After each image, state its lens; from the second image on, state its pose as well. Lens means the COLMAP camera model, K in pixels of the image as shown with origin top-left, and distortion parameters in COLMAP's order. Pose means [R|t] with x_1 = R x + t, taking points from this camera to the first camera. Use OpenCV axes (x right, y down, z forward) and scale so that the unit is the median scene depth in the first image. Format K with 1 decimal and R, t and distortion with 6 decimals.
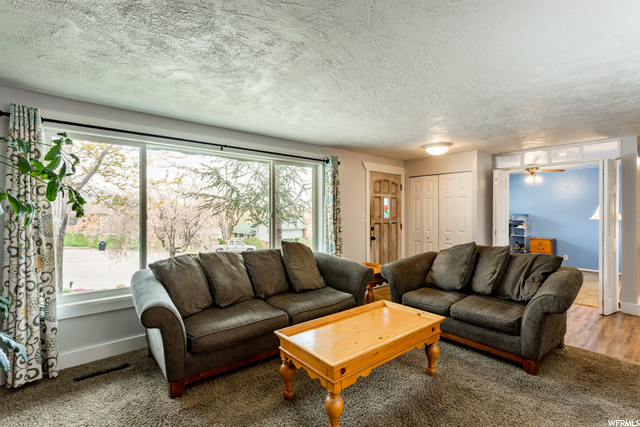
lens RADIAL K [[302.7, 0, 320.0], [0, 302.7, 213.5], [0, 0, 1]] dist [0.002317, 0.000999]
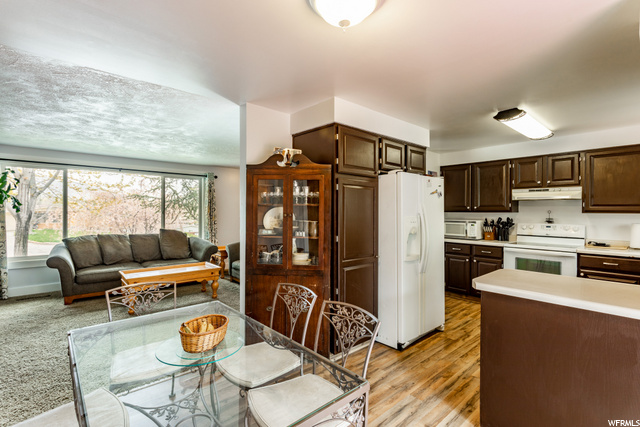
lens RADIAL K [[302.7, 0, 320.0], [0, 302.7, 213.5], [0, 0, 1]] dist [0.002317, 0.000999]
pose [[0.999763, 0.006405, 0.020811, 0.793050], [-0.006504, 0.999968, 0.004720, -0.001555], [-0.020781, -0.004854, 0.999772, -0.705695]]
